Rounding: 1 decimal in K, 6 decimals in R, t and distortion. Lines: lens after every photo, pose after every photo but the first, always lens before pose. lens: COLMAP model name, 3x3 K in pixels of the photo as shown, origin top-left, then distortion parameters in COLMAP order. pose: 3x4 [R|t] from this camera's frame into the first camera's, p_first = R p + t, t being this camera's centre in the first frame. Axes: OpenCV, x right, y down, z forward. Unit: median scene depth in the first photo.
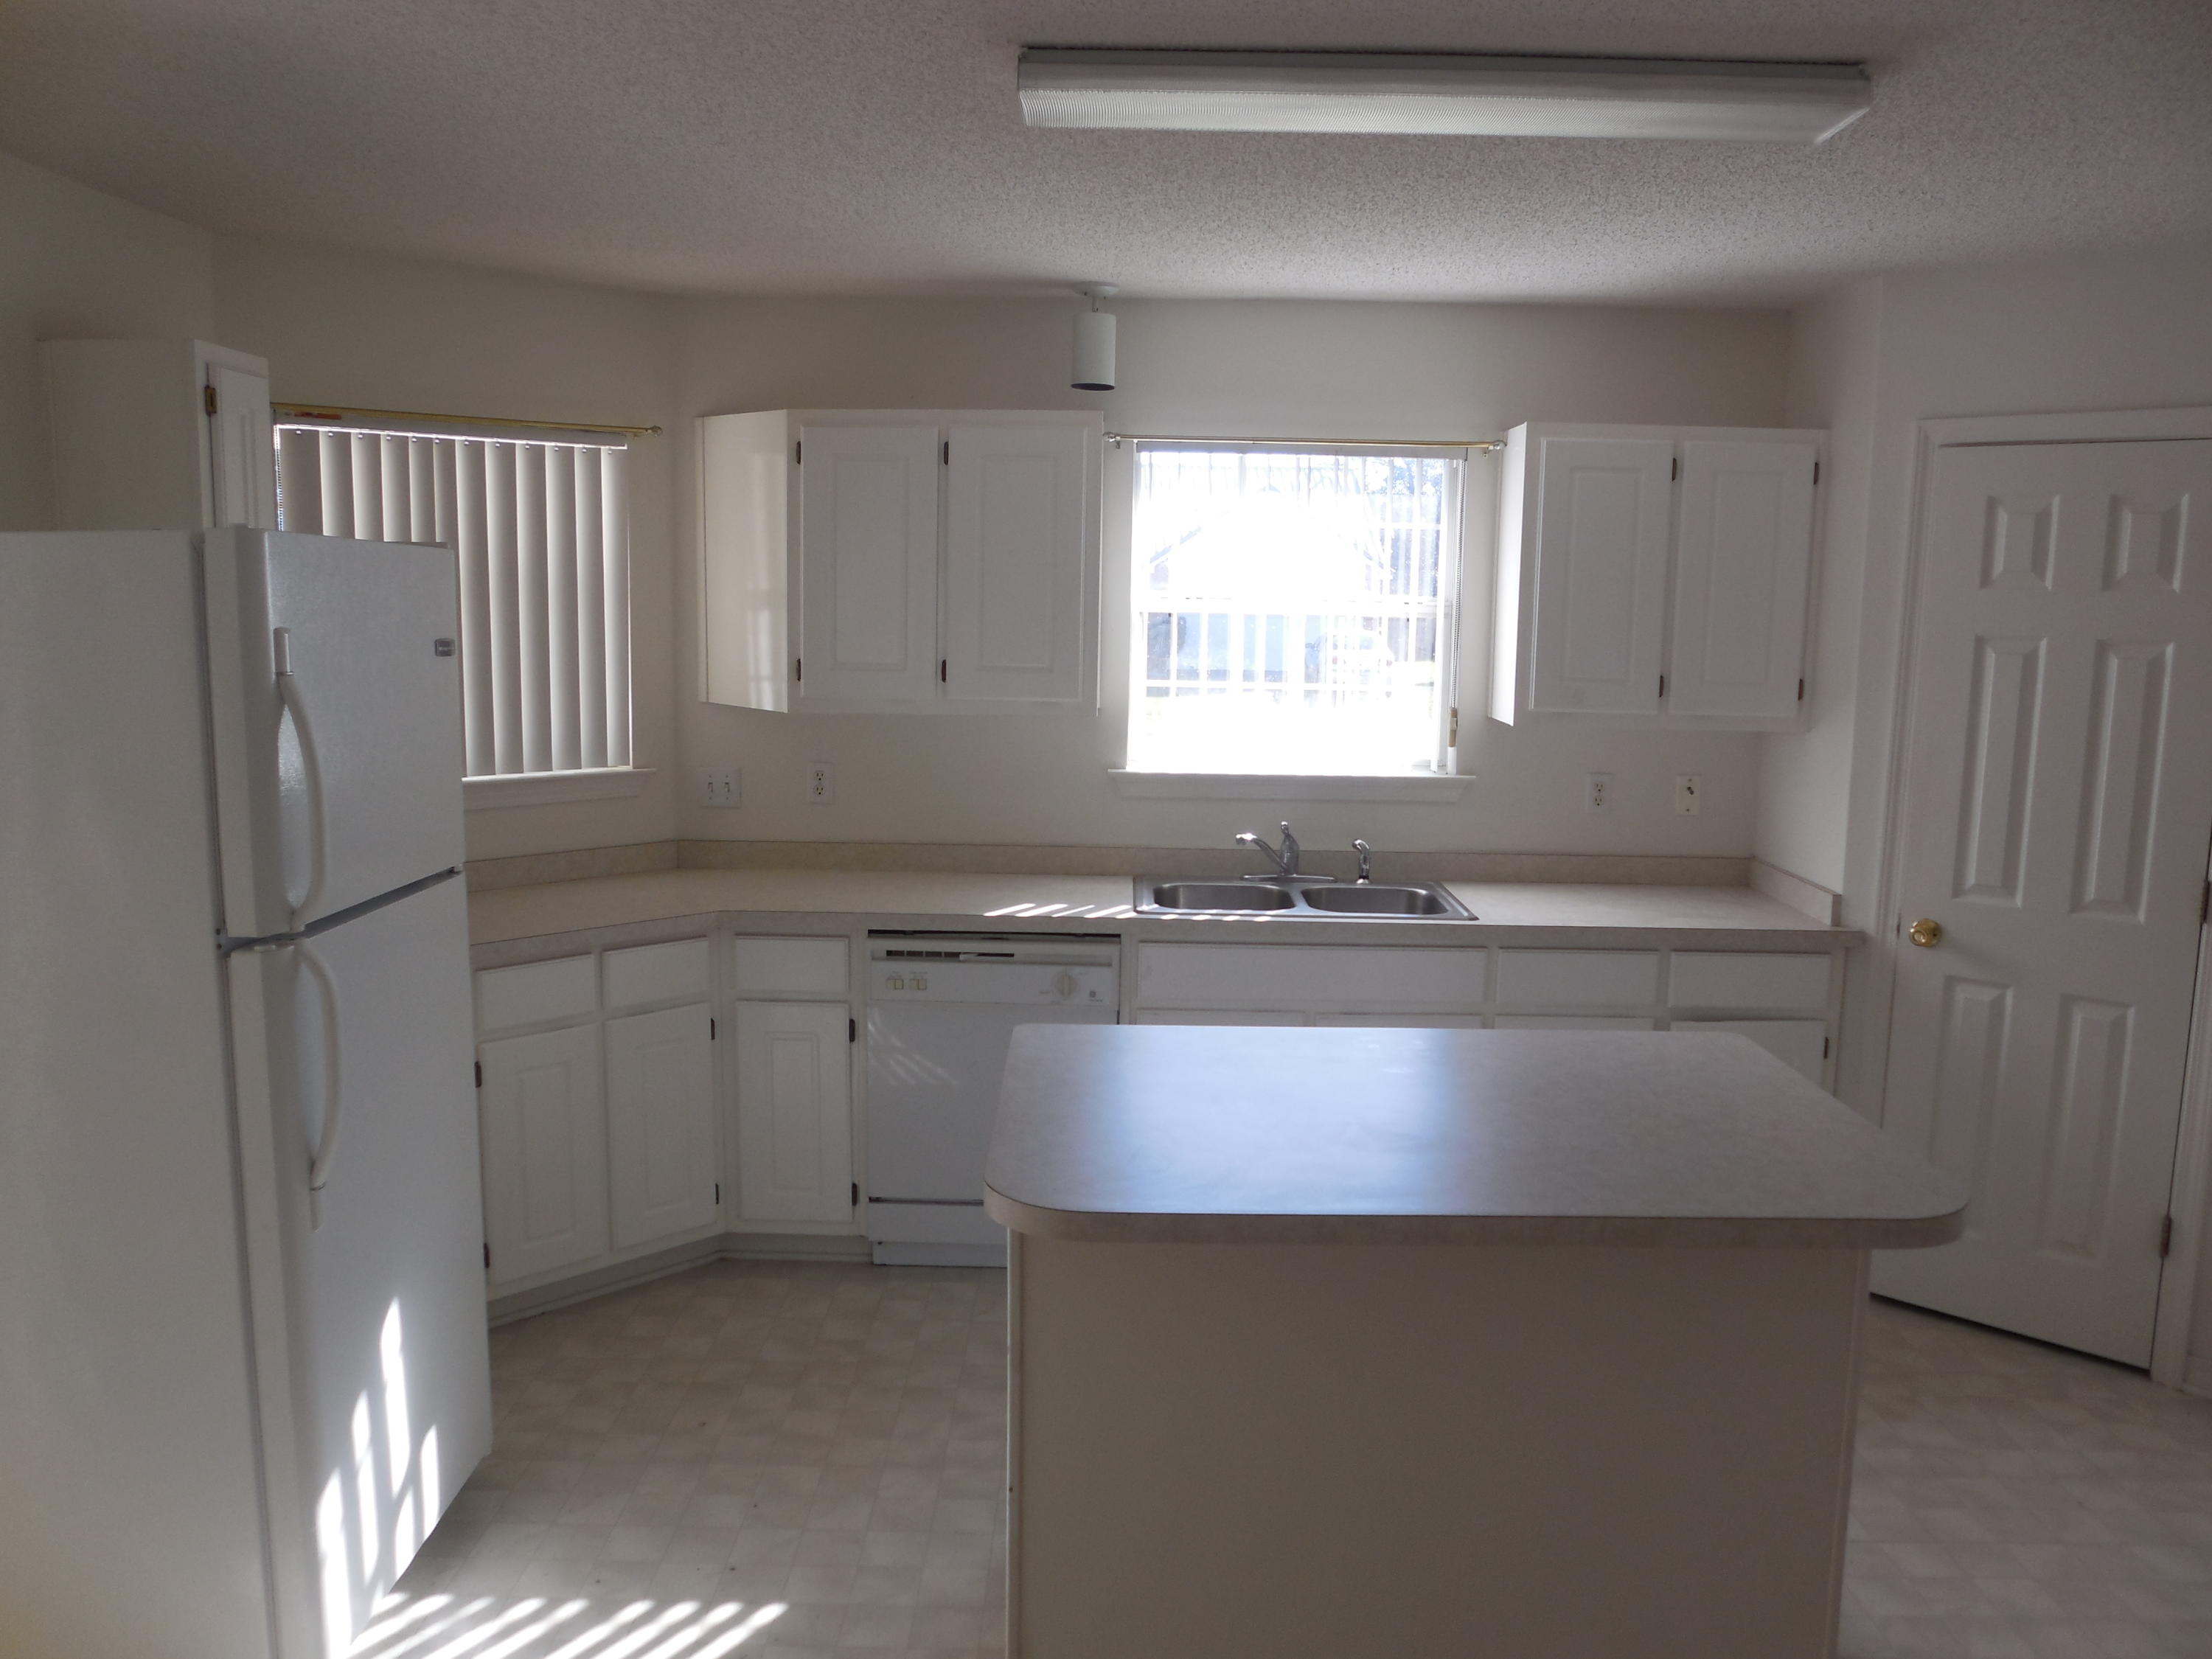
lens RADIAL K [[1758.8, 0, 1106.0], [0, 1758.8, 829.5], [0, 0, 1]] dist [-0.010796, 0.005316]
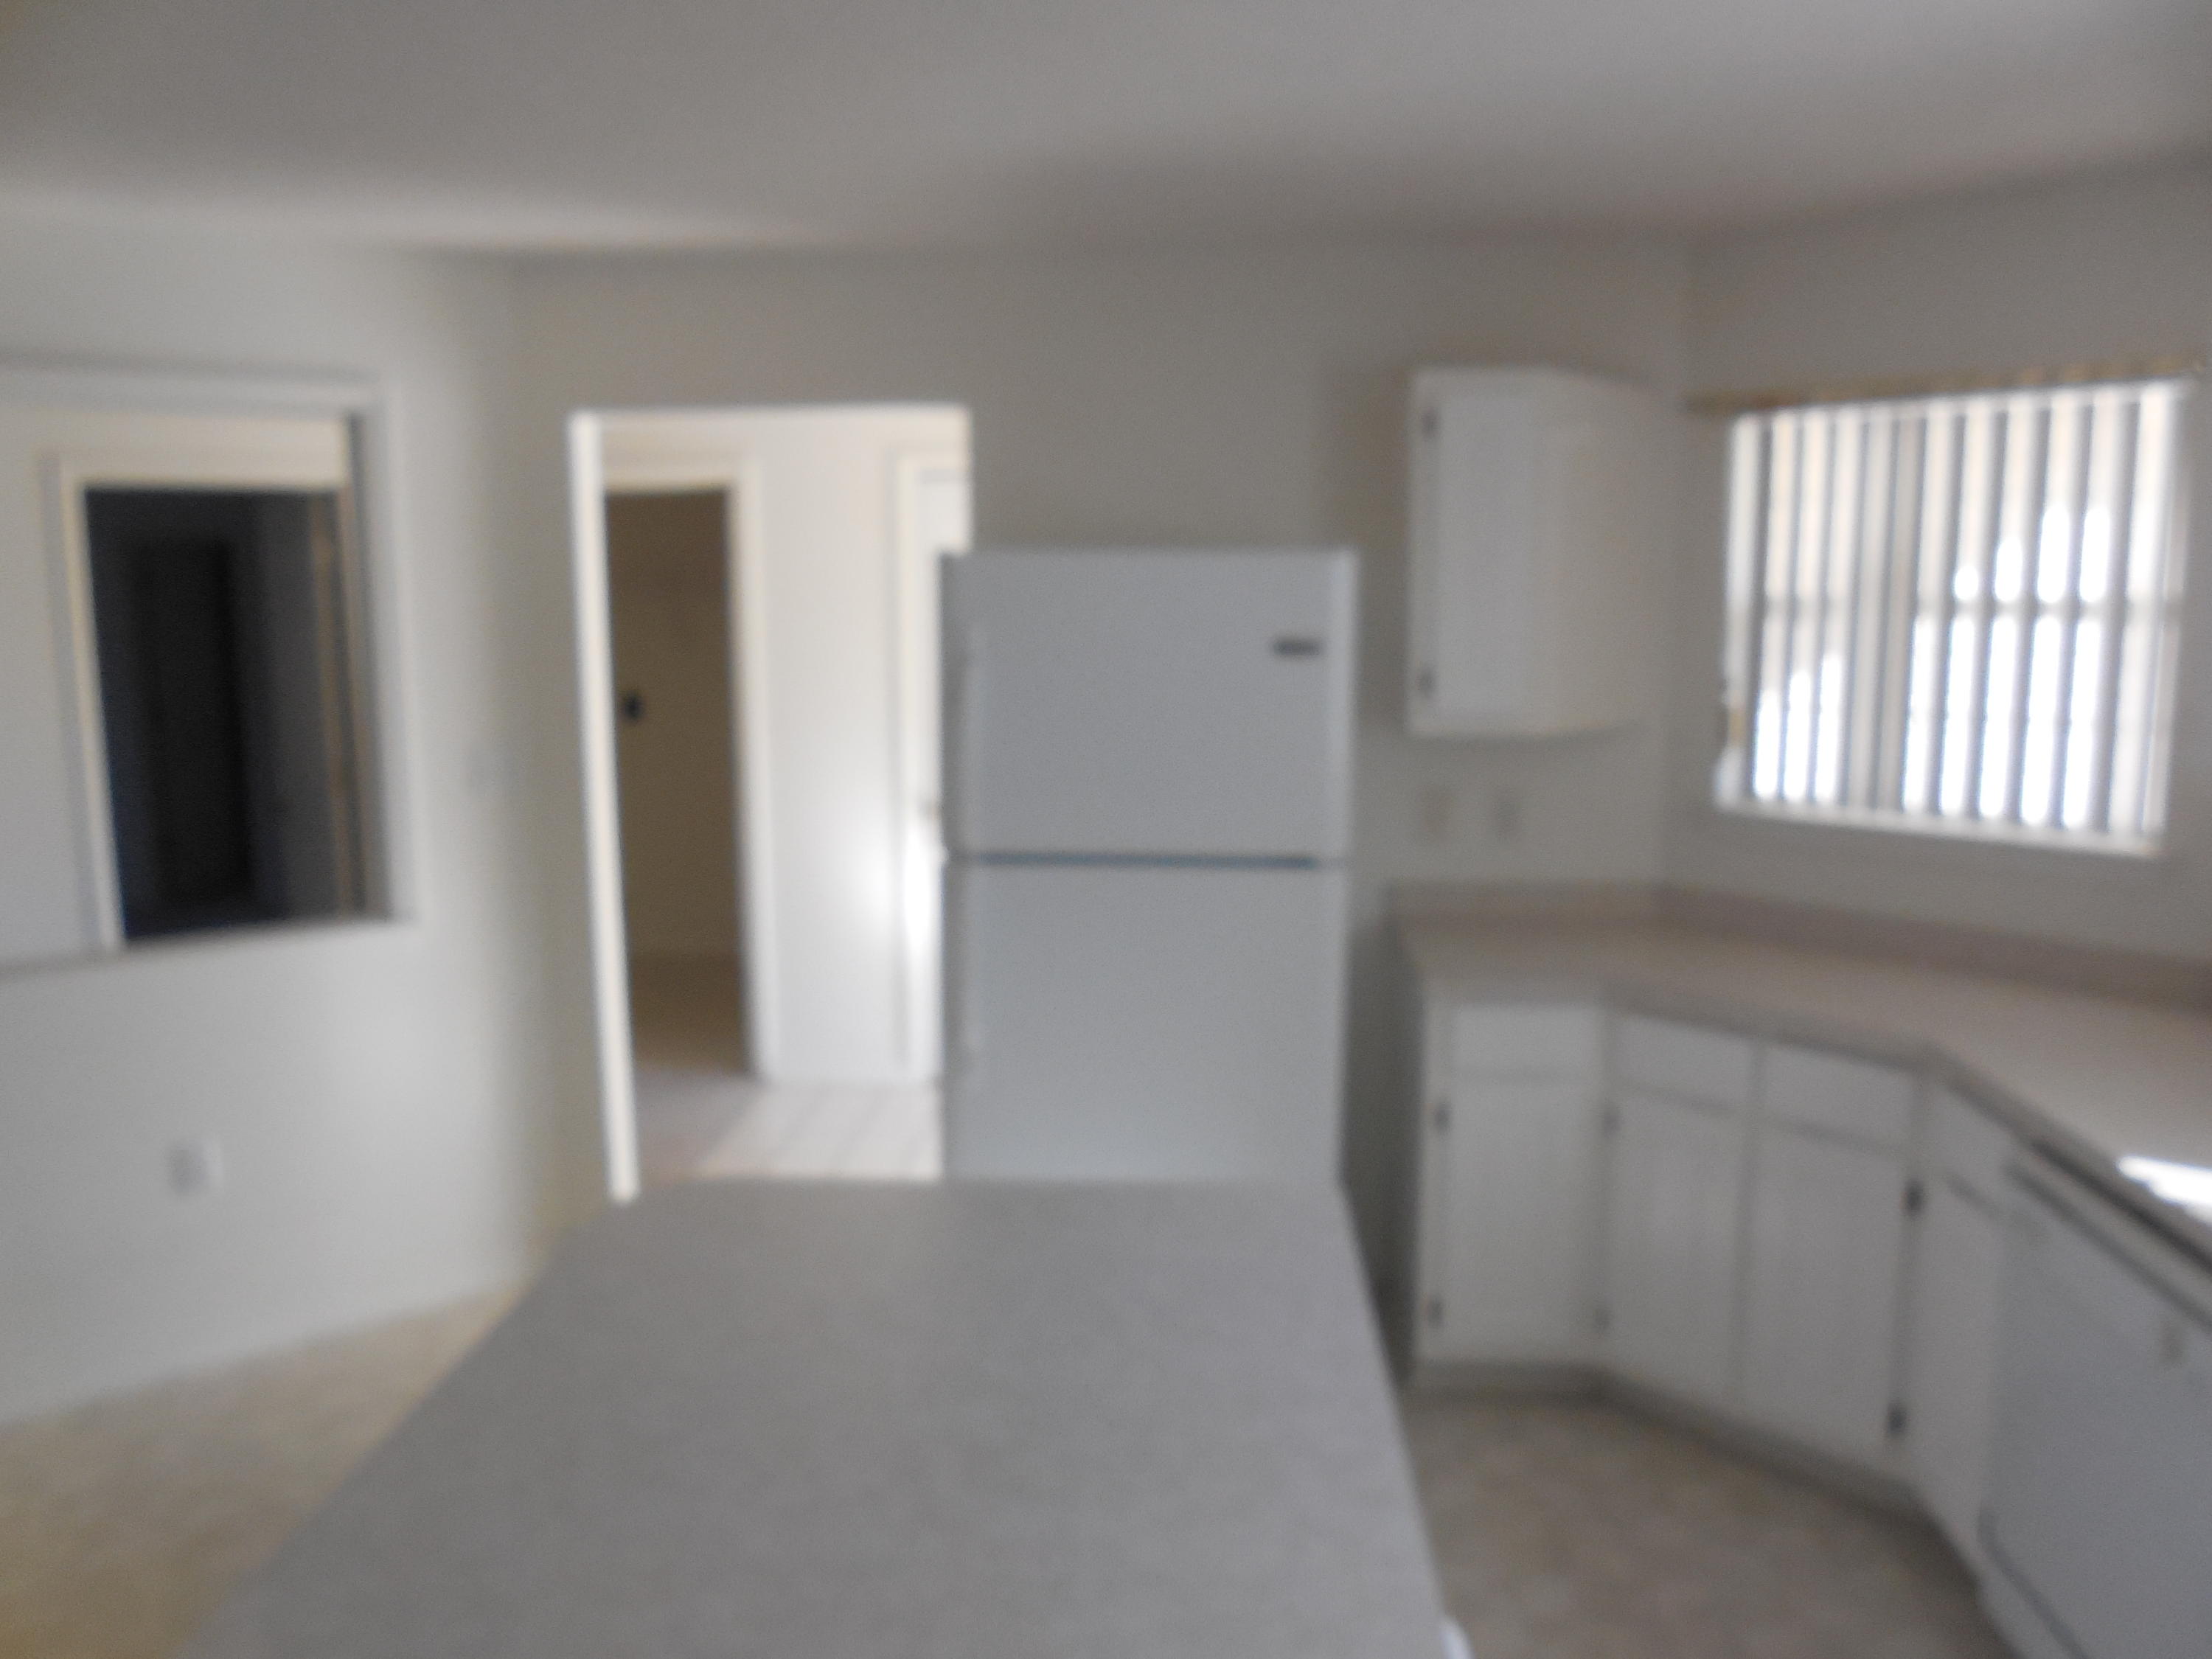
lens RADIAL K [[1695.9, 0, 1106.0], [0, 1695.9, 829.5], [0, 0, 1]] dist [-0.024598, 0.007535]
pose [[-0.046797, 0.131602, -0.990197, 0.447109], [-0.144848, 0.979912, 0.137080, -0.081526], [0.988347, 0.149843, -0.026795, 0.654755]]
